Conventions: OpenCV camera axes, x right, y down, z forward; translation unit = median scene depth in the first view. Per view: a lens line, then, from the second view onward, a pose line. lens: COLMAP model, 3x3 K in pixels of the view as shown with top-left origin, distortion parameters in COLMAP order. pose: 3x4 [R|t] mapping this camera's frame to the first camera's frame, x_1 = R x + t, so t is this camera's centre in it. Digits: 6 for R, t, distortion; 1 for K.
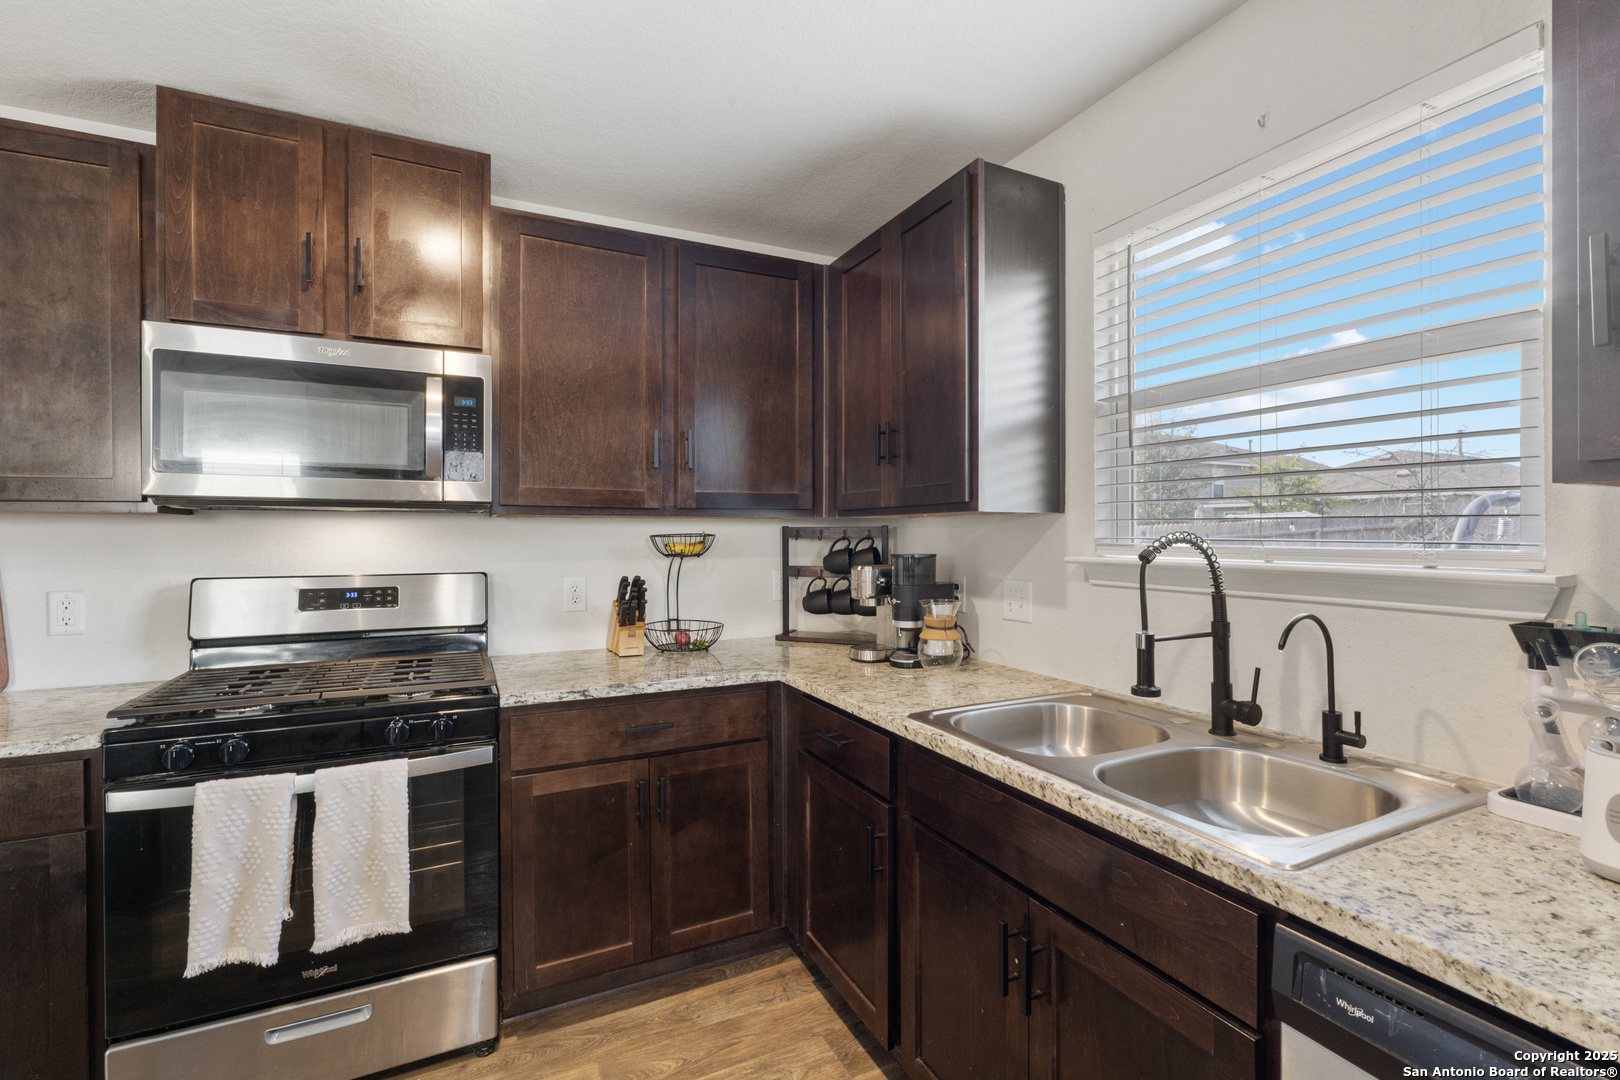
lens RADIAL K [[722.4, 0, 809.4], [0, 722.4, 535.2], [0, 0, 1]] dist [0.000824, -0.000531]
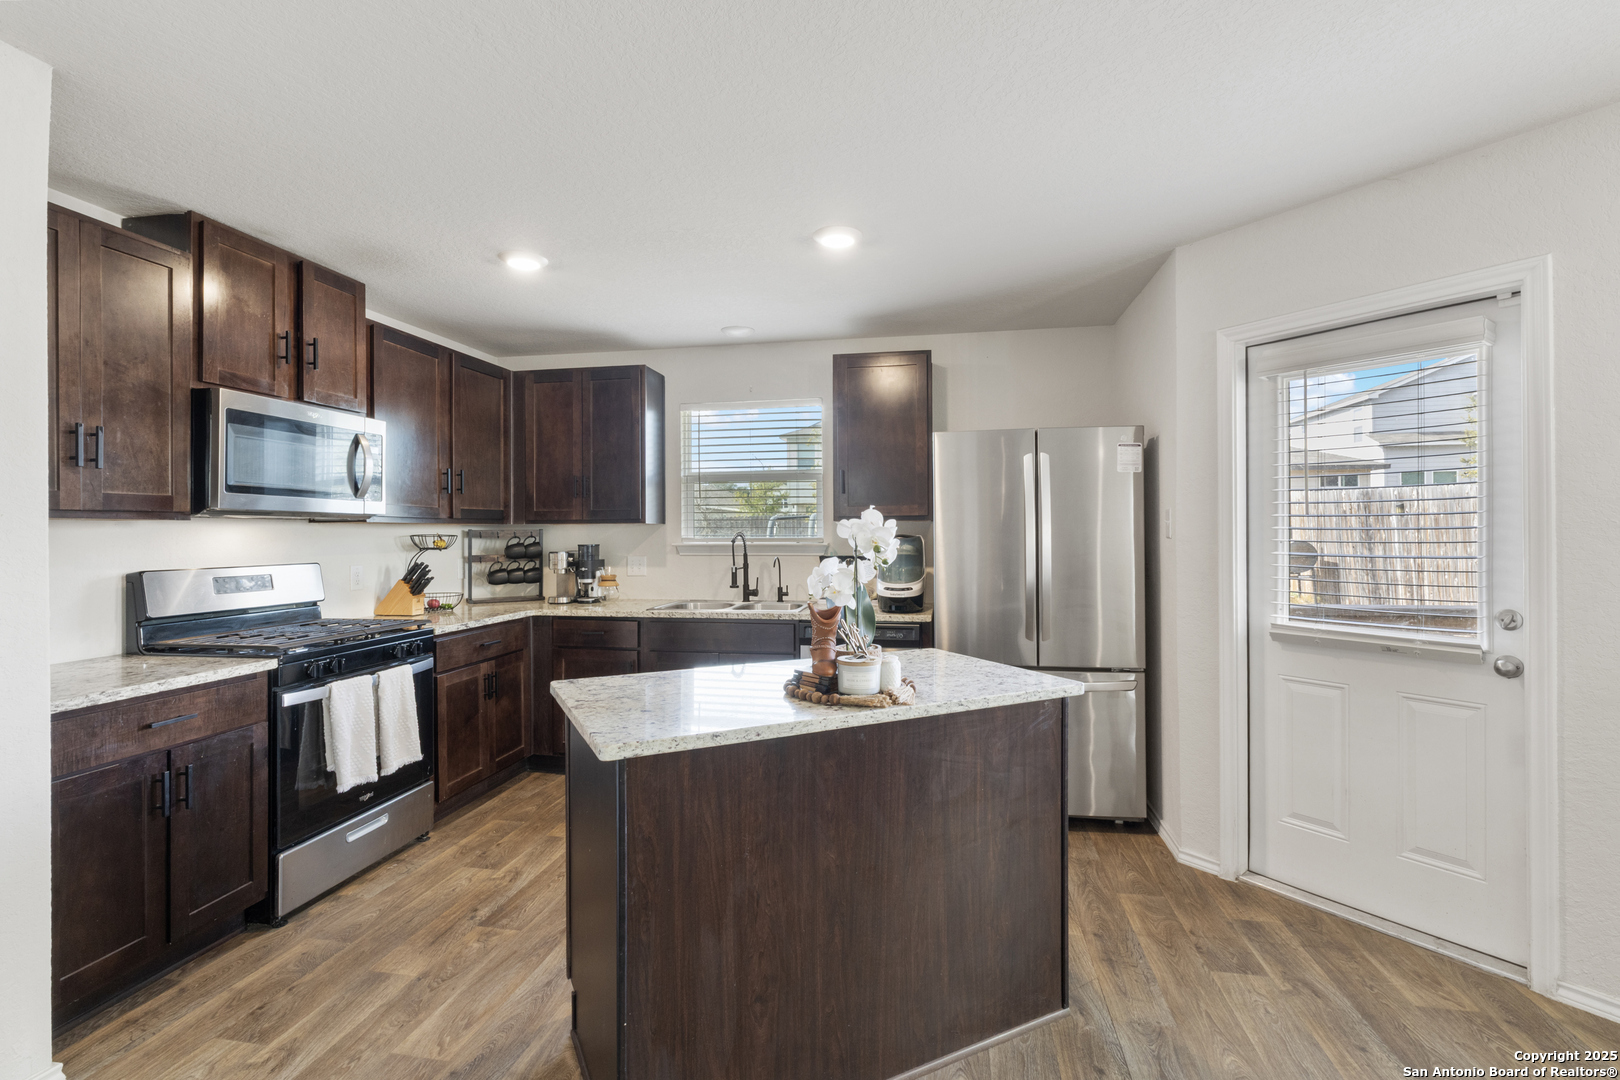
lens RADIAL K [[722.4, 0, 805.3], [0, 722.4, 528.8], [0, 0, 1]] dist [0.000824, -0.000531]
pose [[0.602105, 0.001965, 0.798415, -1.236506], [0.006713, 0.999949, -0.007523, 0.003487], [-0.798389, 0.009889, 0.602061, -0.724771]]
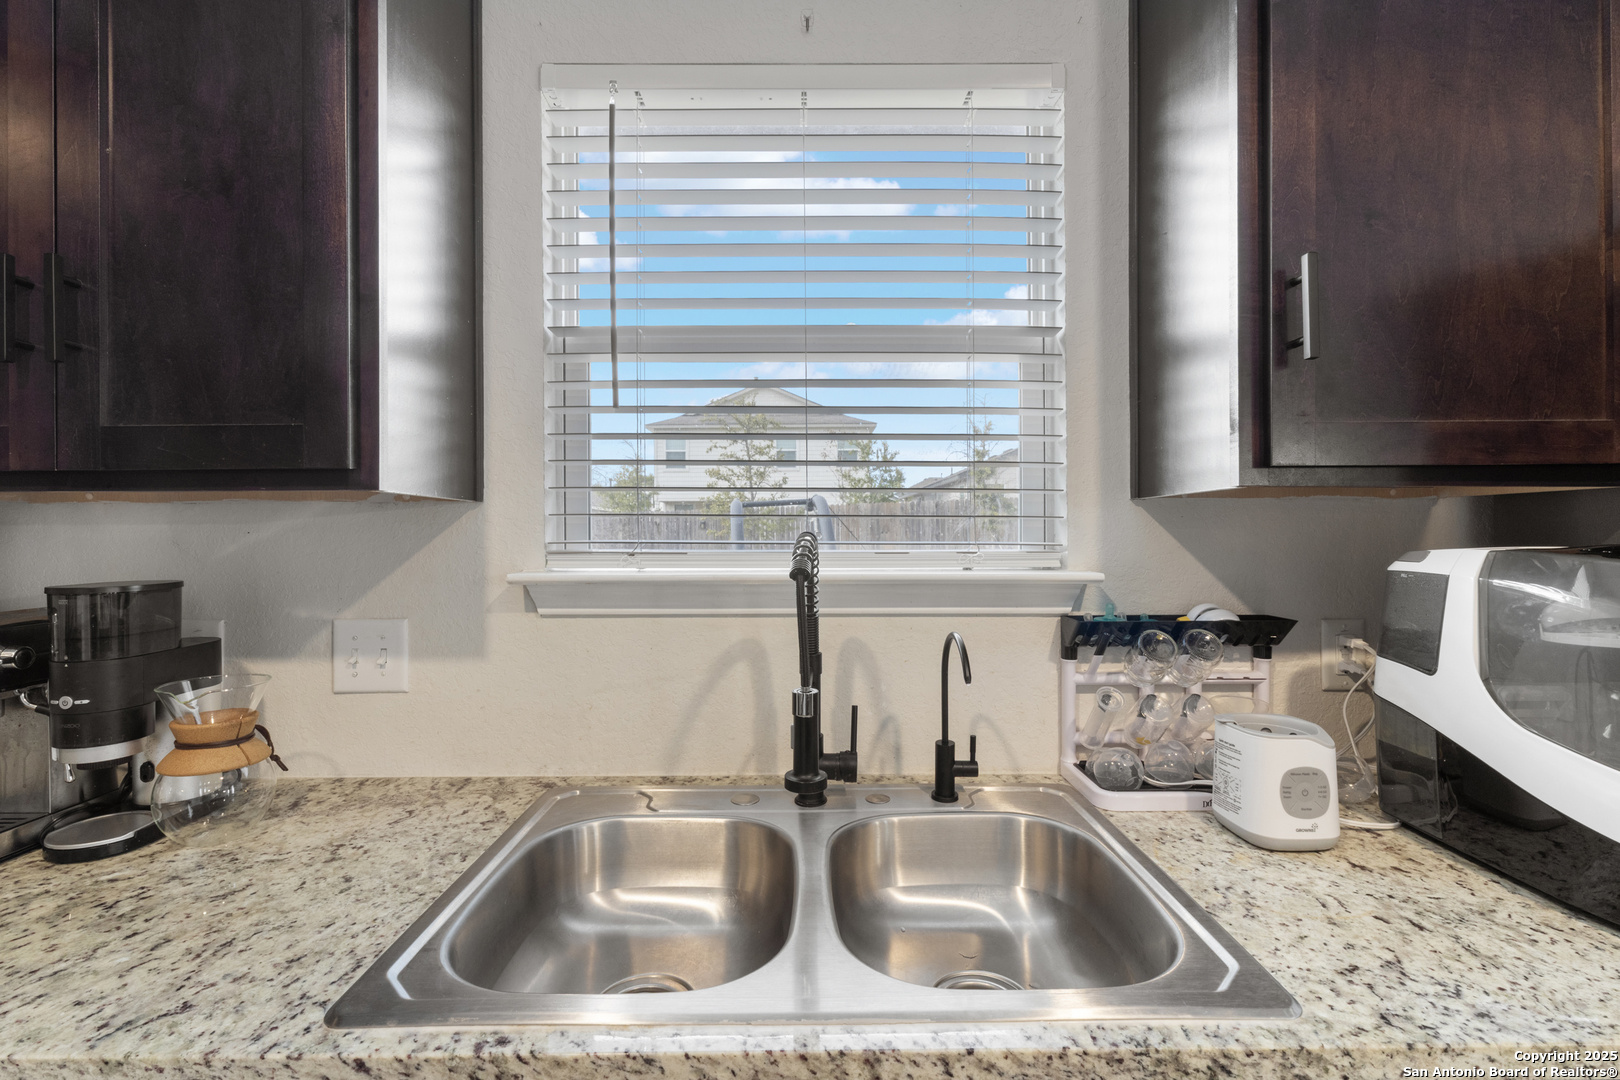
lens RADIAL K [[722.4, 0, 813.3], [0, 722.4, 538.2], [0, 0, 1]] dist [0.000824, -0.000531]
pose [[0.431602, -0.005592, 0.902047, -0.079724], [0.004871, 0.999981, 0.003869, -0.001471], [-0.902051, 0.002724, 0.431621, 0.519154]]
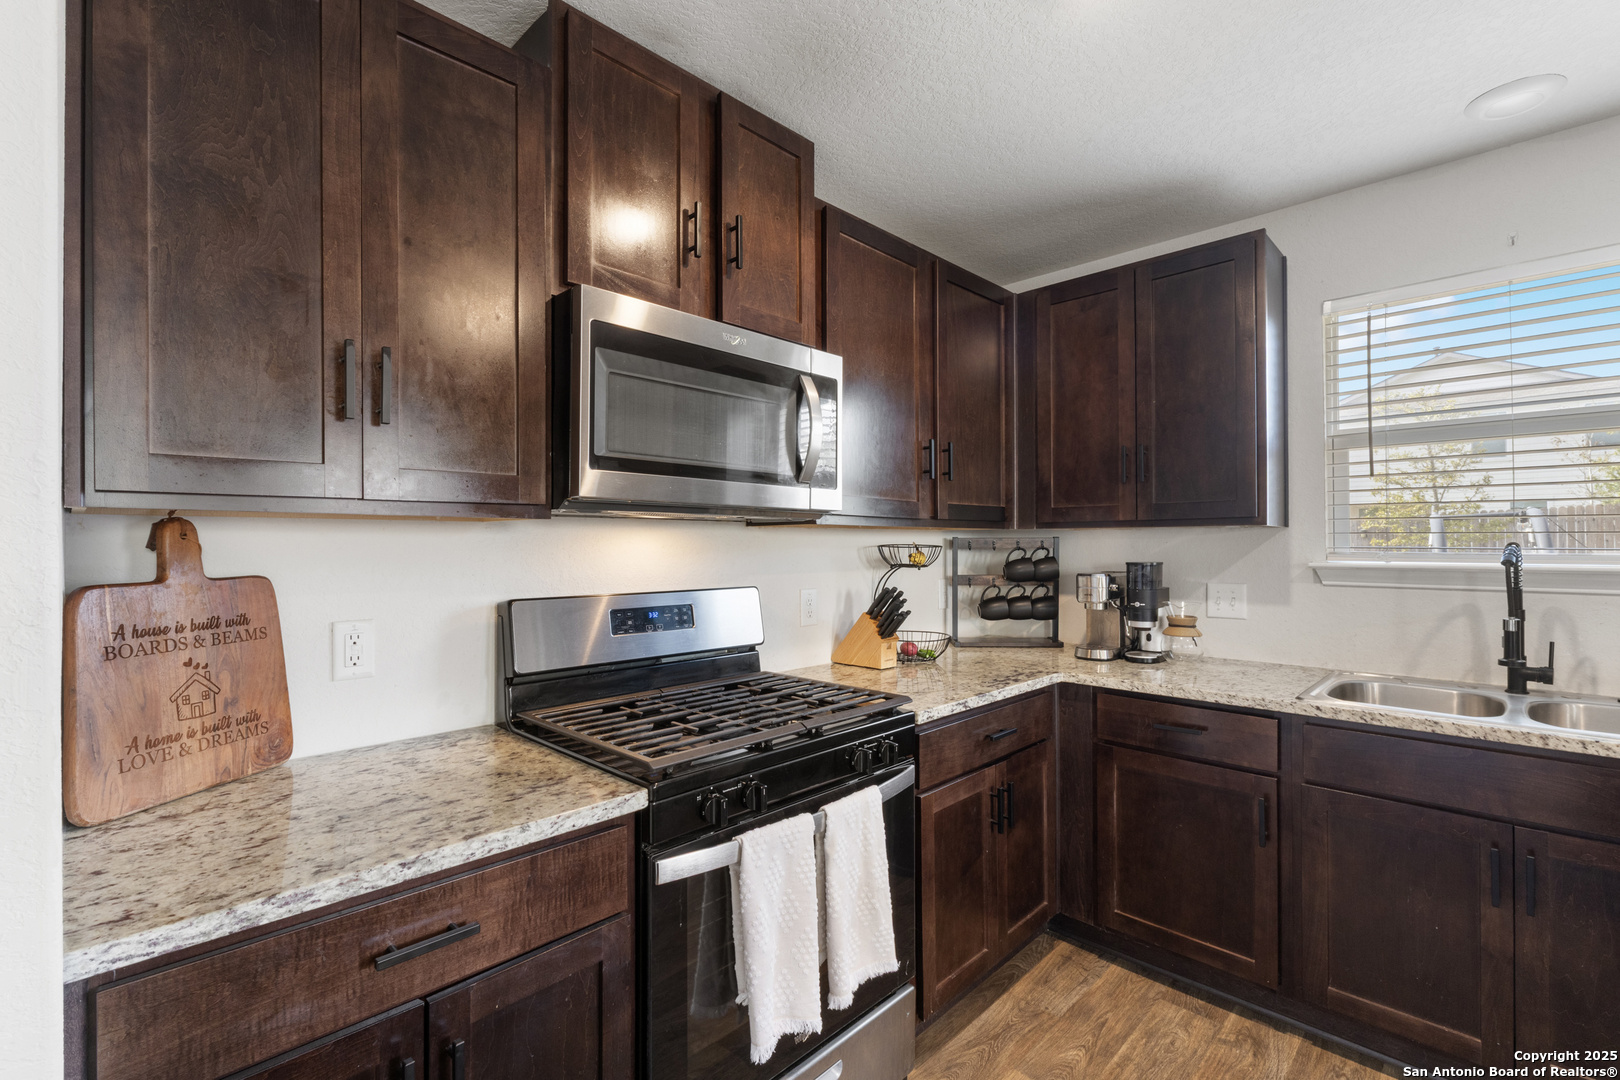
lens RADIAL K [[722.4, 0, 817.8], [0, 722.4, 538.9], [0, 0, 1]] dist [0.000824, -0.000531]
pose [[0.942151, 0.001560, 0.335184, -0.851325], [0.001782, 0.999952, -0.009664, -0.000372], [-0.335183, 0.009703, 0.942103, 0.129572]]
